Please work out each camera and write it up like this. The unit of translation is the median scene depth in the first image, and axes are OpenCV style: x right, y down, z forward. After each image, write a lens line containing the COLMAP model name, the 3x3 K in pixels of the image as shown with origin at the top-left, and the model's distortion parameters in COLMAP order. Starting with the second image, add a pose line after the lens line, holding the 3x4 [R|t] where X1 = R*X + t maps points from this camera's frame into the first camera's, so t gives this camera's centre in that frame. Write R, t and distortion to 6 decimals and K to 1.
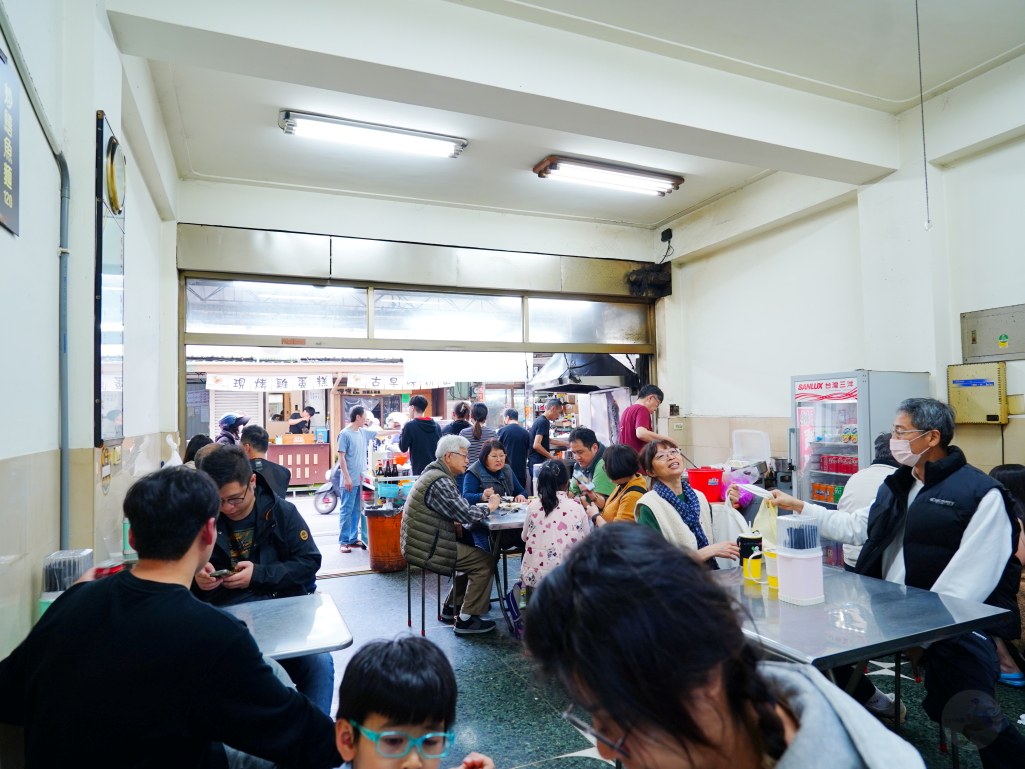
lens RADIAL K [[620.8, 0, 512.5], [0, 620.8, 384.5], [0, 0, 1]] dist [-0.000747, -0.000385]
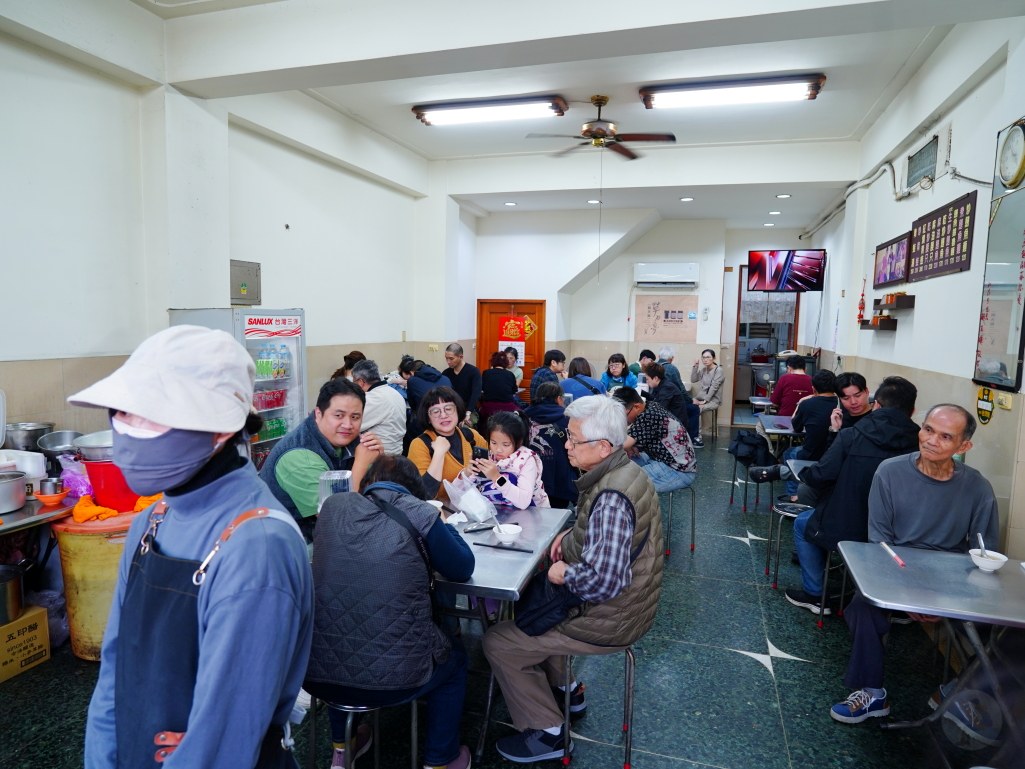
lens RADIAL K [[620.8, 0, 512.5], [0, 620.8, 384.5], [0, 0, 1]] dist [-0.000747, -0.000385]
pose [[-0.758368, -0.068319, 0.648237, -0.444762], [-0.039115, 0.997470, 0.059364, 0.028691], [-0.650653, 0.019664, -0.759121, 1.512069]]
